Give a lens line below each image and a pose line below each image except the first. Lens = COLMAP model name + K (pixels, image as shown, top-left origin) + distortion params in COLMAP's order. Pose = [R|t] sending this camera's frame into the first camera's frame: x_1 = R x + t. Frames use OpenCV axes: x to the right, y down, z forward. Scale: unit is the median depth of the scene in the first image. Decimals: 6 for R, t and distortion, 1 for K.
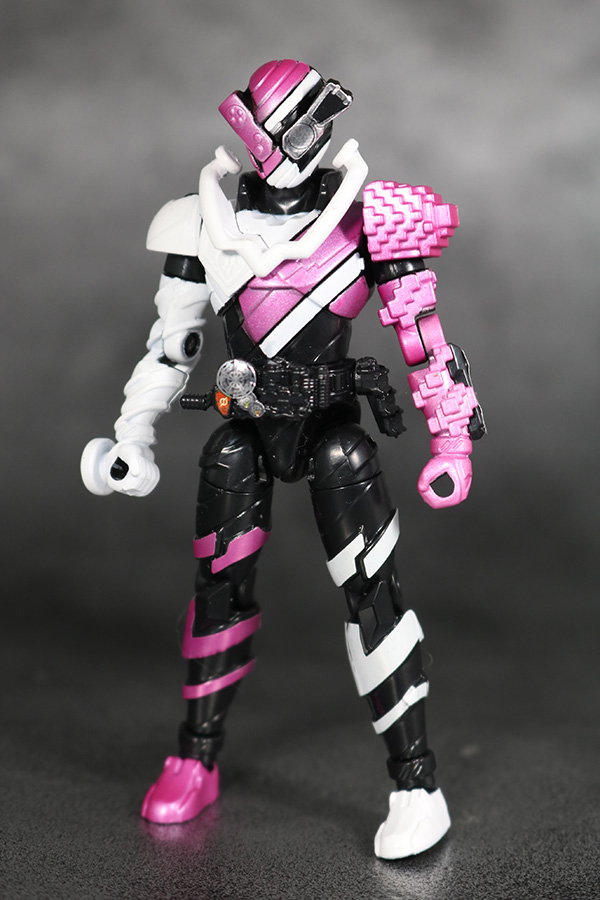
lens RADIAL K [[2249.1, 0, 300.0], [0, 2249.1, 450.0], [0, 0, 1]] dist [0.085681, 0.483688]
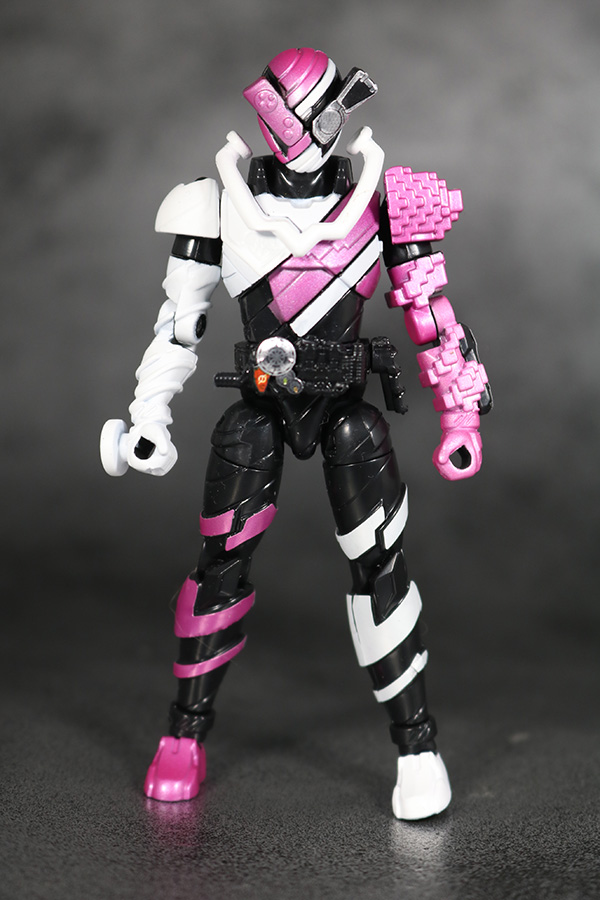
lens RADIAL K [[2249.1, 0, 300.0], [0, 2249.1, 450.0], [0, 0, 1]] dist [0.085681, 0.483688]
pose [[0.963460, -0.015105, 0.267425, -0.285443], [0.020110, 0.999670, -0.015989, 0.026954], [-0.267096, 0.020783, 0.963446, 0.010745]]
